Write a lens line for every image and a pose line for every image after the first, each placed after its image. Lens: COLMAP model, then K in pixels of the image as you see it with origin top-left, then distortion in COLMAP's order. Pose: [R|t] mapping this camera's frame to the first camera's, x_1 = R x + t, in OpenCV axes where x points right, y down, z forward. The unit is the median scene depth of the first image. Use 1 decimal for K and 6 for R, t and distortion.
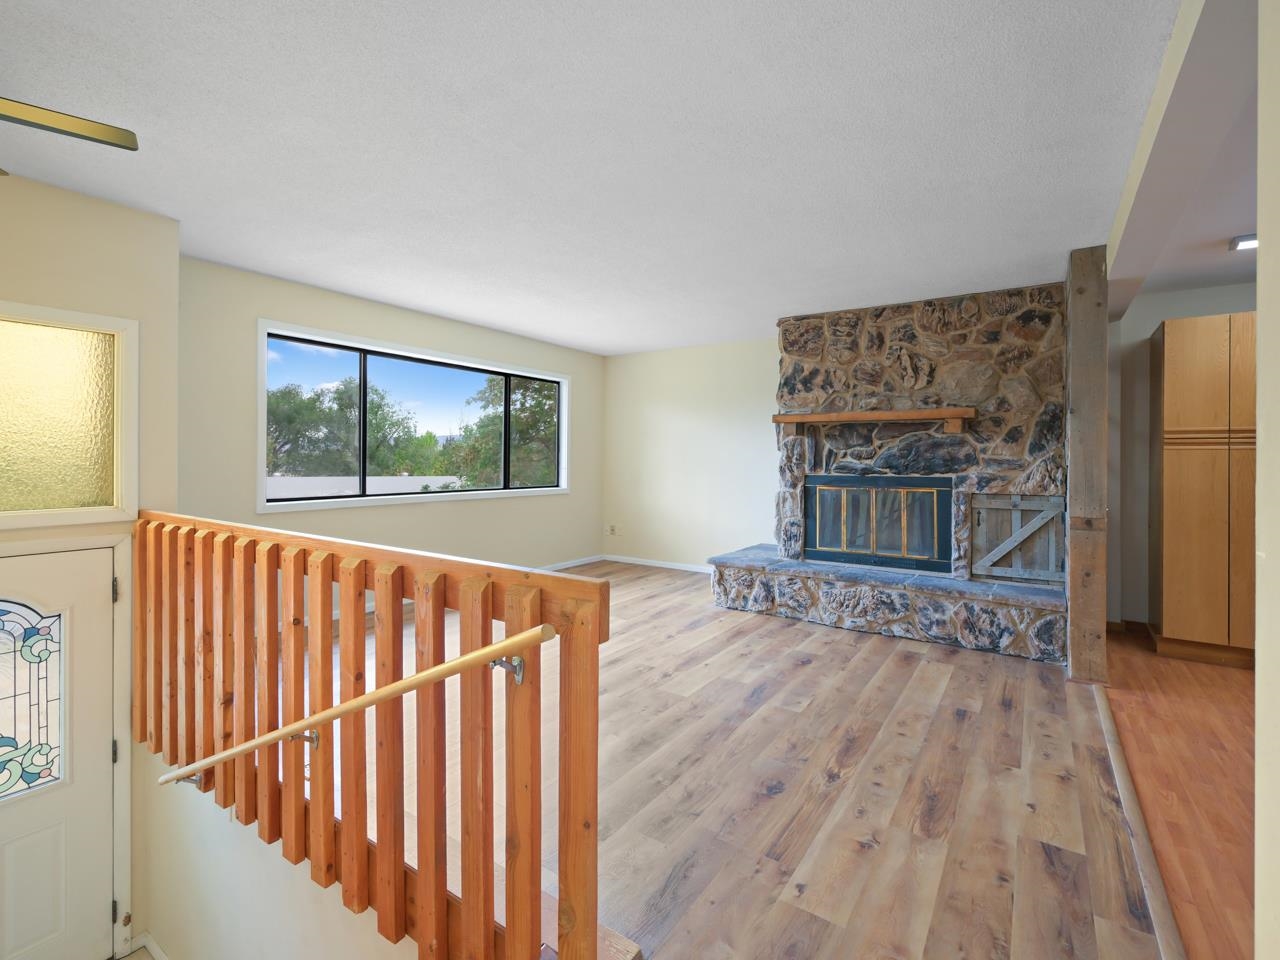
lens RADIAL K [[576.4, 0, 643.3], [0, 576.4, 465.4], [0, 0, 1]] dist [-0.000619, 0.000844]
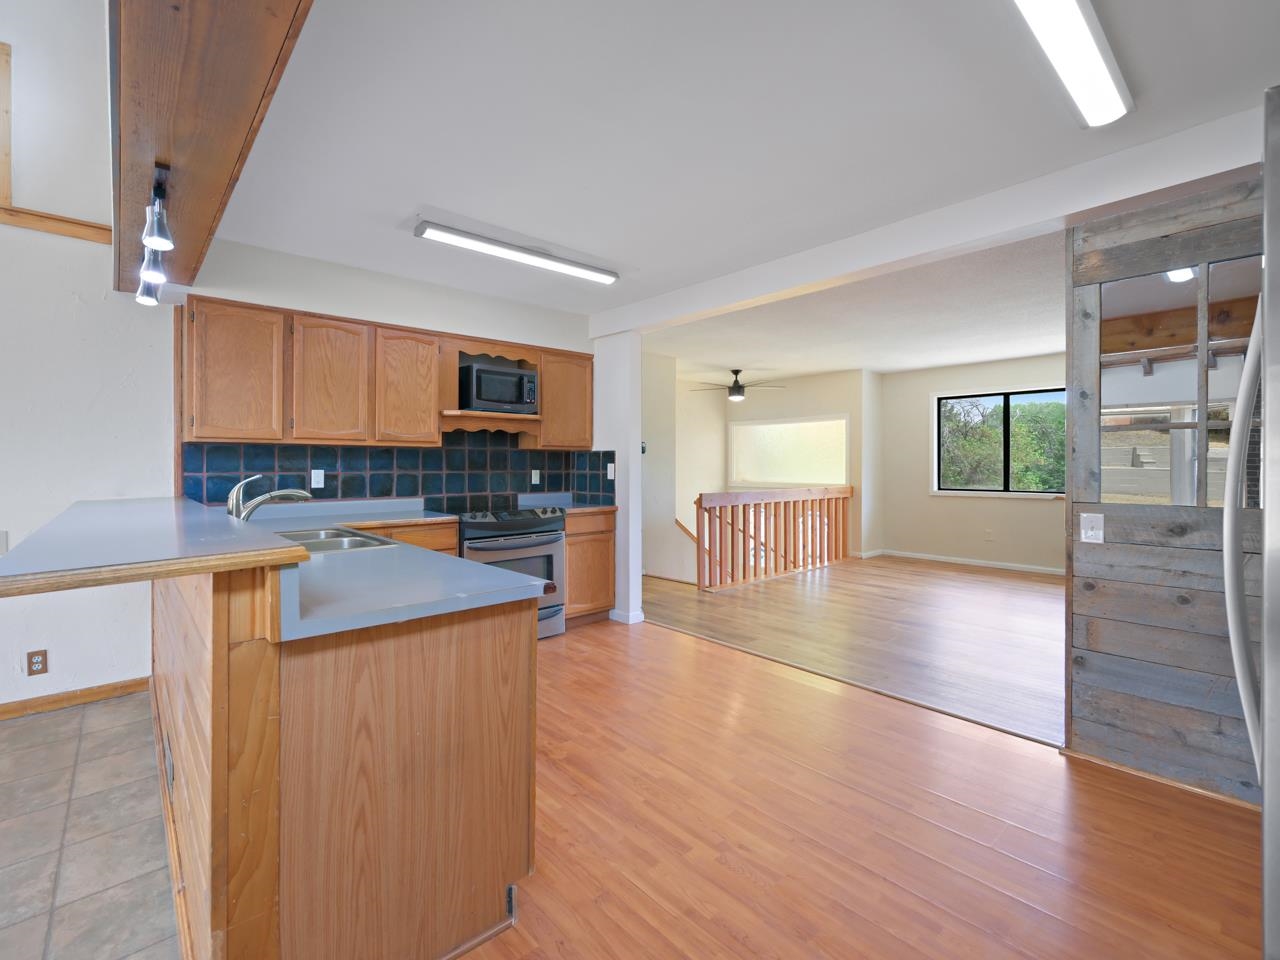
lens RADIAL K [[576.4, 0, 643.3], [0, 576.4, 465.4], [0, 0, 1]] dist [-0.000619, 0.000844]
pose [[-0.218781, -0.001177, -0.975773, 1.175660], [-0.015437, 0.999878, 0.002255, -0.002411], [0.975652, 0.015557, -0.218773, 0.415778]]
